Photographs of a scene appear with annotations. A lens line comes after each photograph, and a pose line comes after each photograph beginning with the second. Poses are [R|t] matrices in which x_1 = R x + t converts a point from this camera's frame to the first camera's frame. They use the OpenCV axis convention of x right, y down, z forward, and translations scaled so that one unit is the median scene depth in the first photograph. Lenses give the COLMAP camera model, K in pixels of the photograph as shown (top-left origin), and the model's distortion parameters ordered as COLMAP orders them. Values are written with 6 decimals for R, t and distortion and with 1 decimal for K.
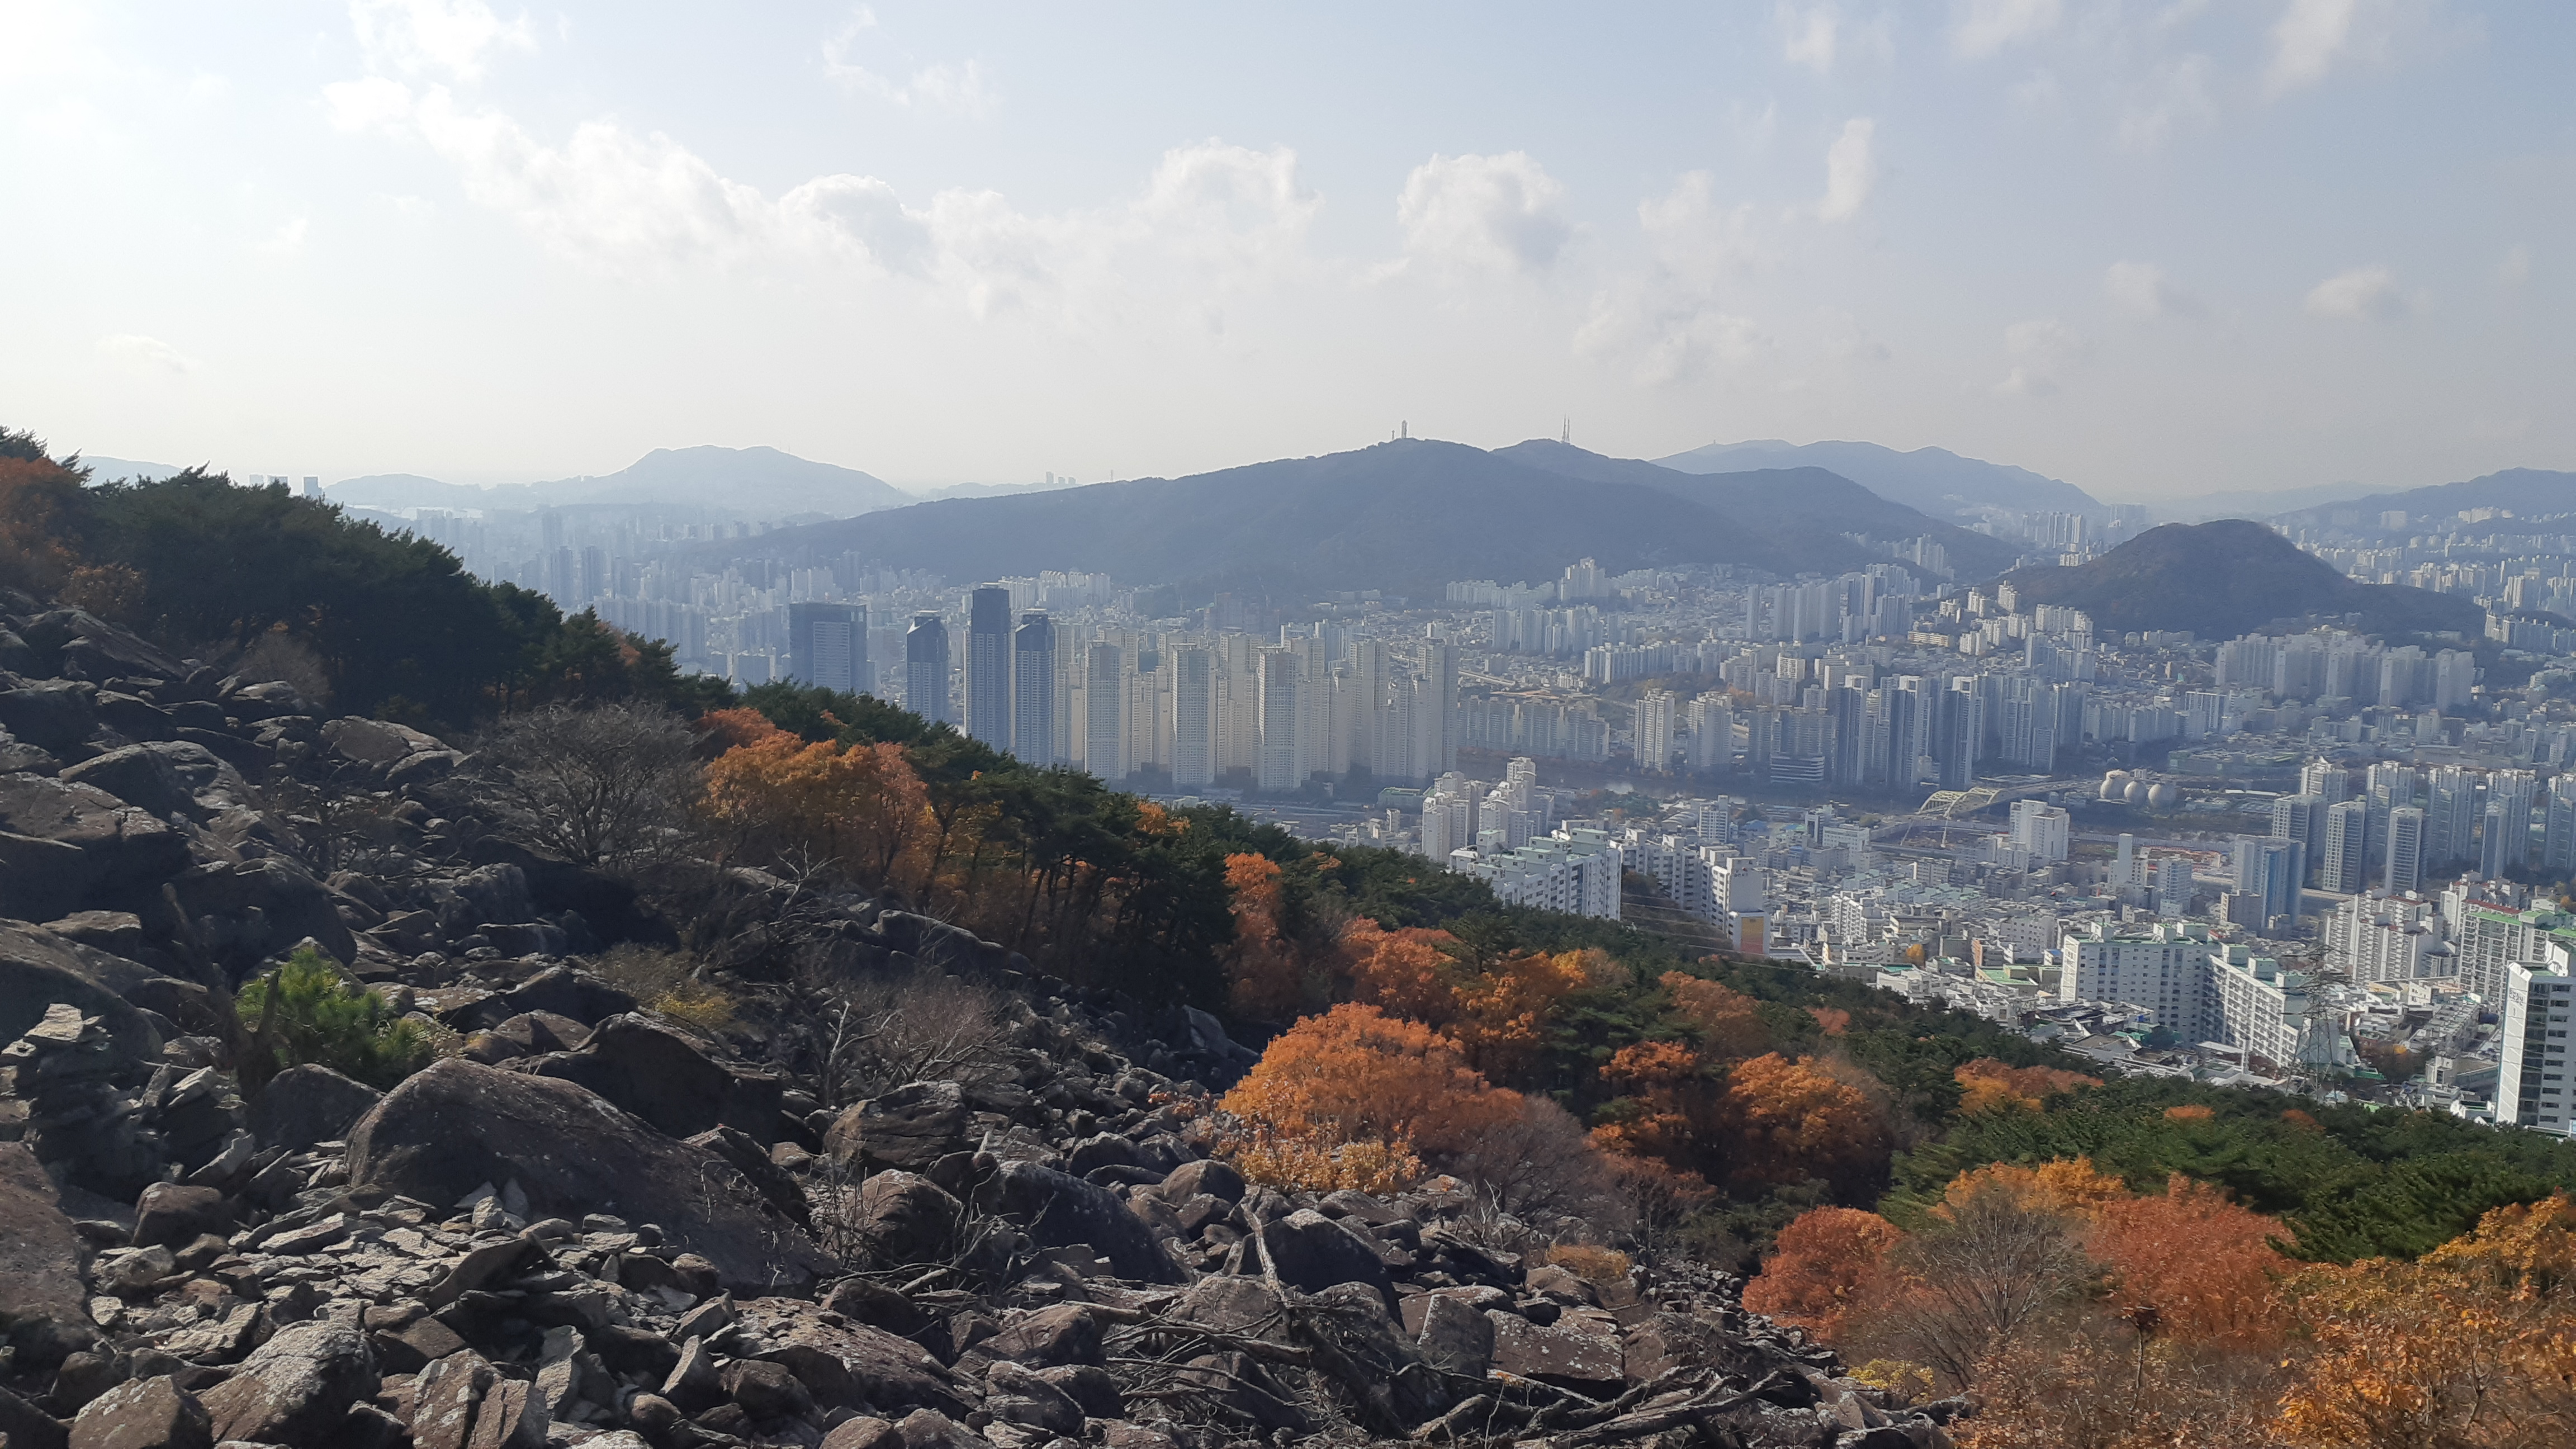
lens RADIAL K [[2134.3, 0, 1288.0], [0, 2134.3, 724.5], [0, 0, 1]] dist [0.008856, 0.004156]
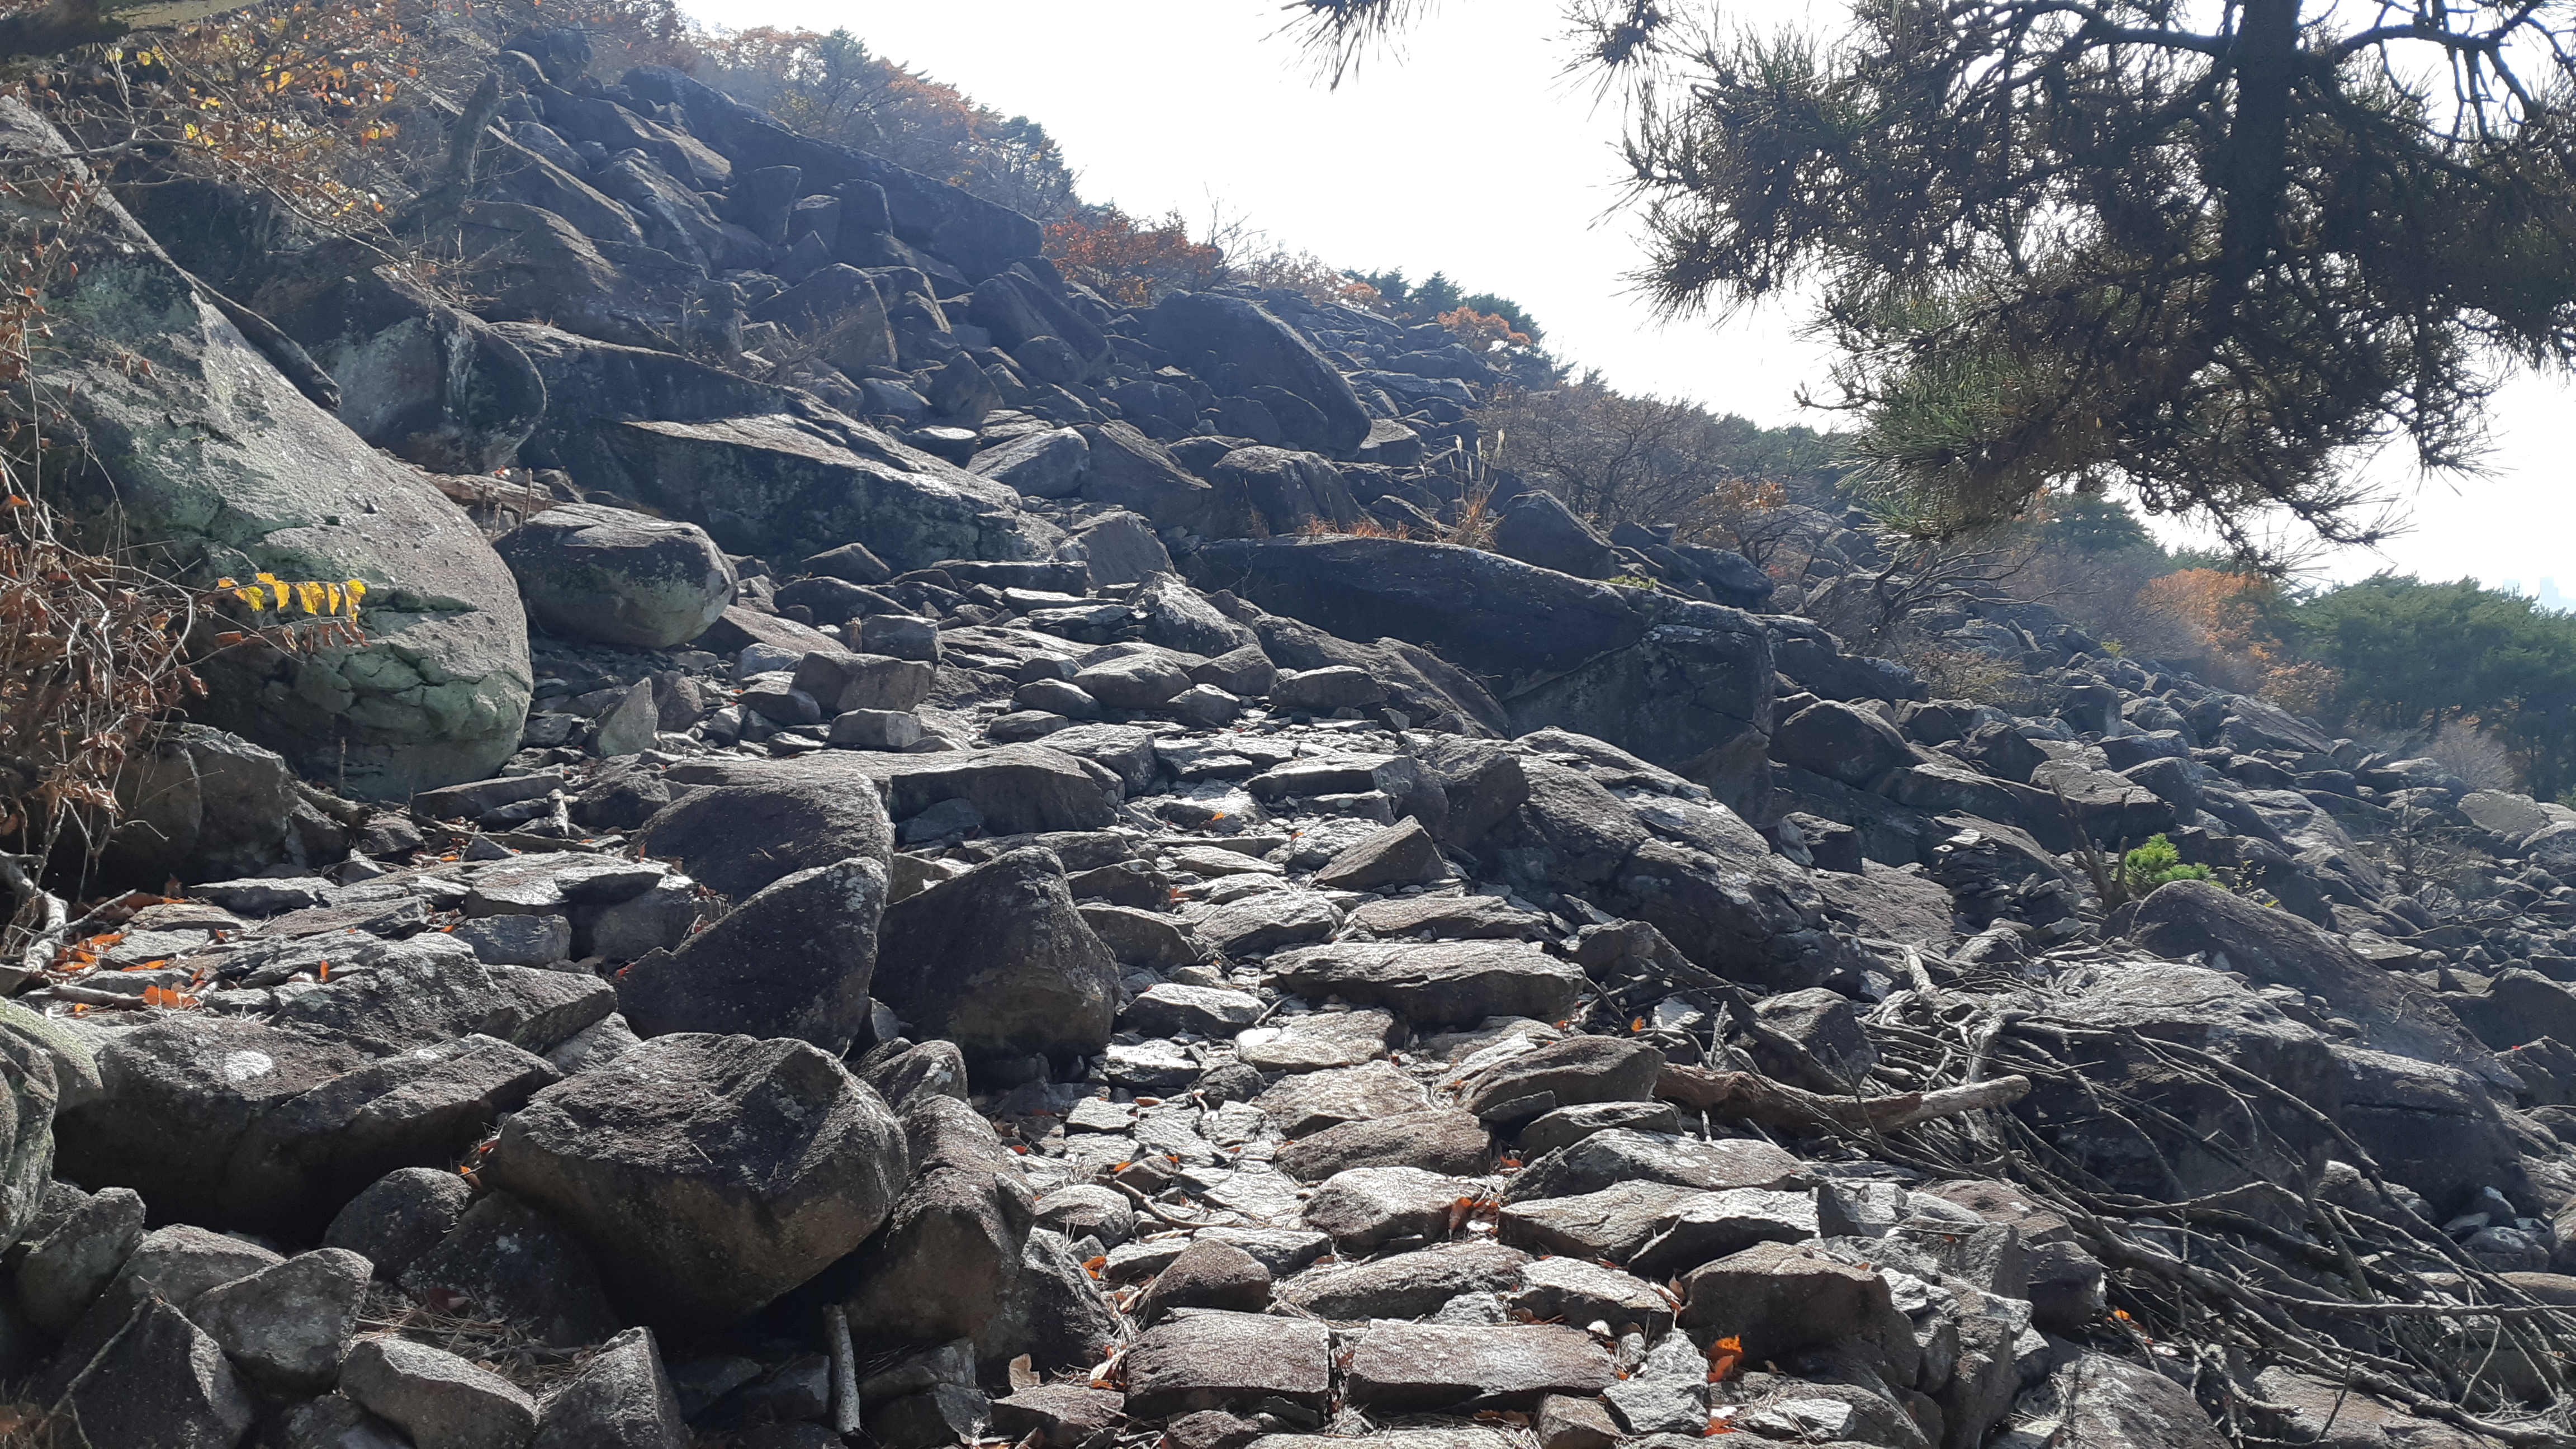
lens RADIAL K [[2134.3, 0, 1288.0], [0, 2134.3, 724.5], [0, 0, 1]] dist [0.008856, 0.004156]
pose [[0.571279, -0.015470, -0.820610, 0.081552], [-0.027247, 0.998914, -0.037800, 0.019924], [0.820304, 0.043954, 0.570237, -0.067292]]
